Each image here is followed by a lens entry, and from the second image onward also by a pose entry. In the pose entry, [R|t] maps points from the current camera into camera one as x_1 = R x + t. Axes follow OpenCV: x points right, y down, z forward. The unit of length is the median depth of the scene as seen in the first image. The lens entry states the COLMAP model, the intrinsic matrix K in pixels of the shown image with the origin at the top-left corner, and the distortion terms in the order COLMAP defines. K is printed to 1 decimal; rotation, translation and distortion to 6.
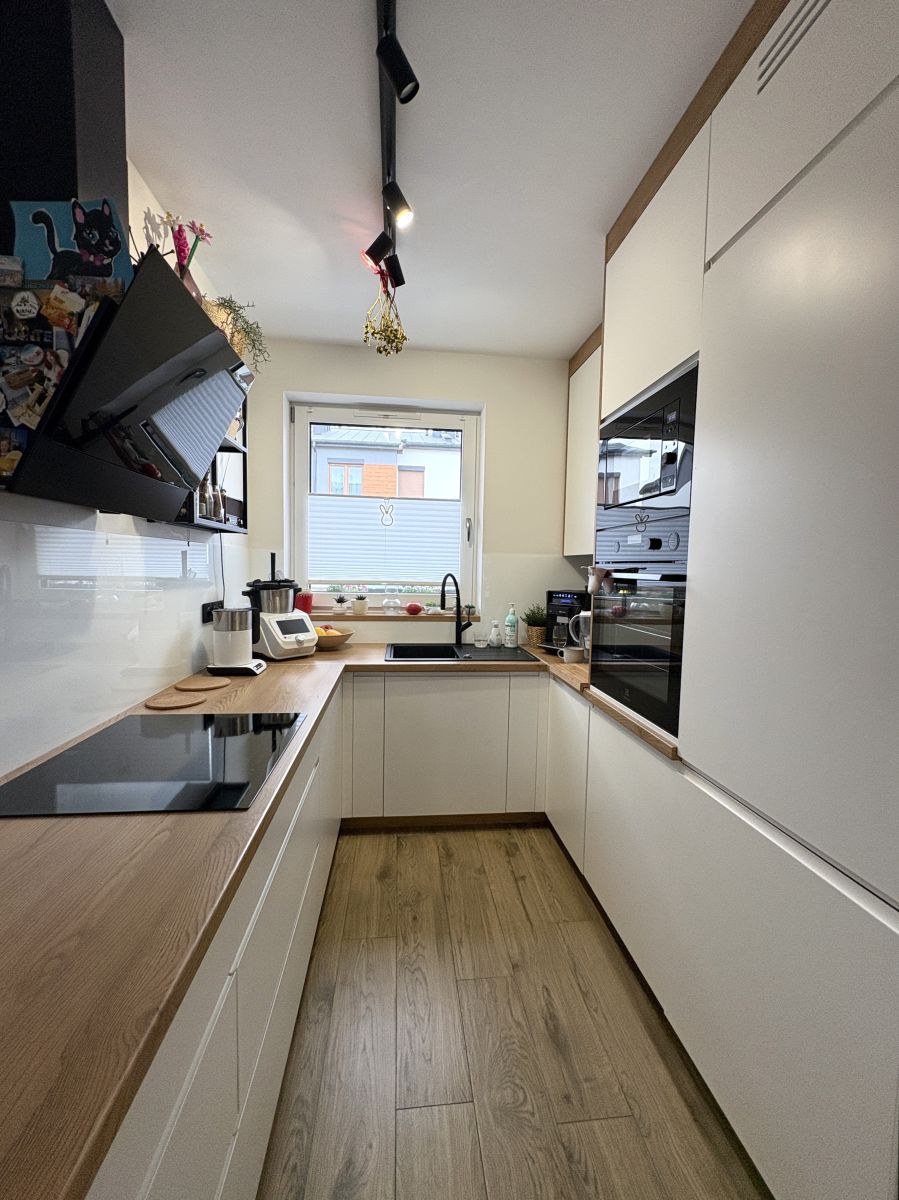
lens RADIAL K [[492.0, 0, 450.2], [0, 492.0, 600.9], [0, 0, 1]] dist [-0.001392, -0.000967]
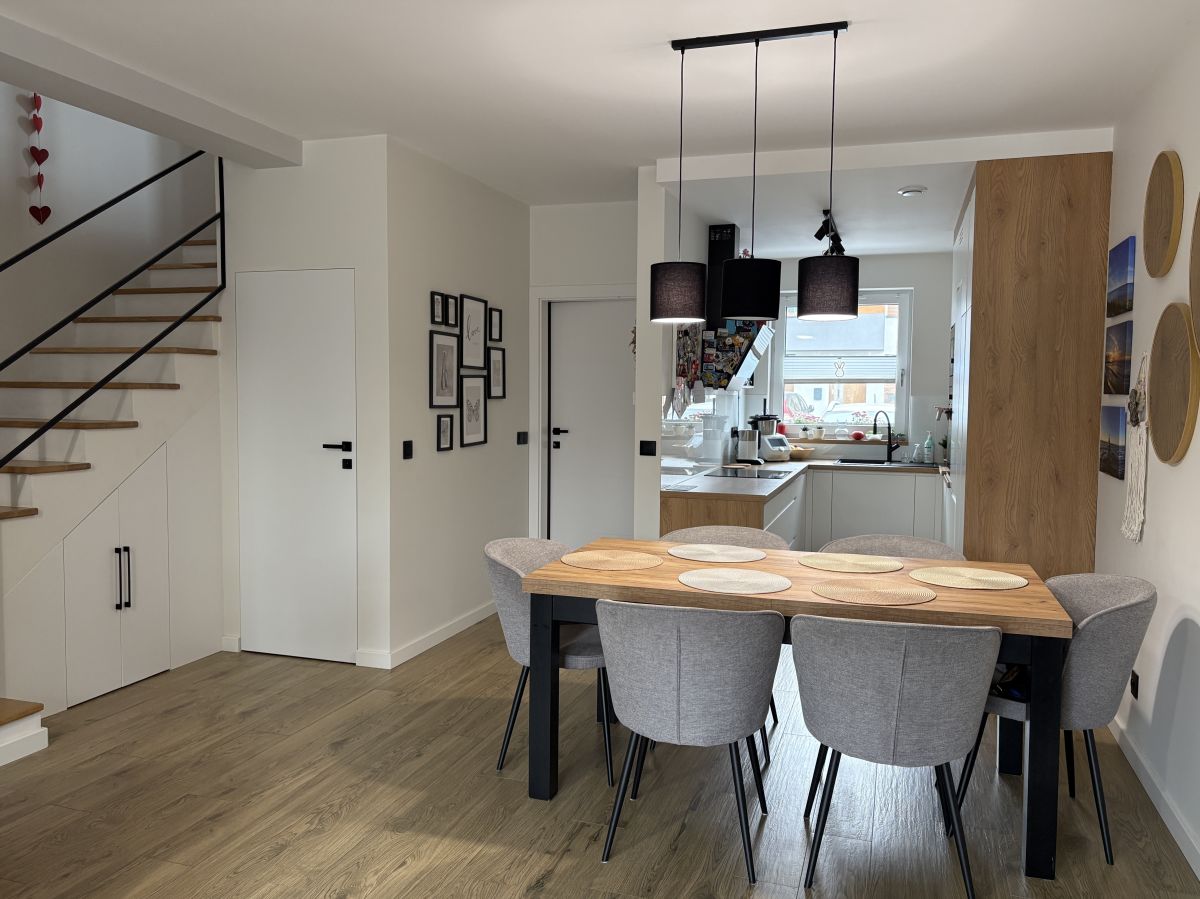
lens RADIAL K [[910.4, 0, 593.8], [0, 910.4, 446.9], [0, 0, 1]] dist [0.040136, -0.029966]
pose [[0.910002, 0.013582, -0.414381, 0.371031], [-0.019226, 0.999770, -0.009451, 0.100949], [0.414157, 0.016567, 0.910055, -1.939105]]
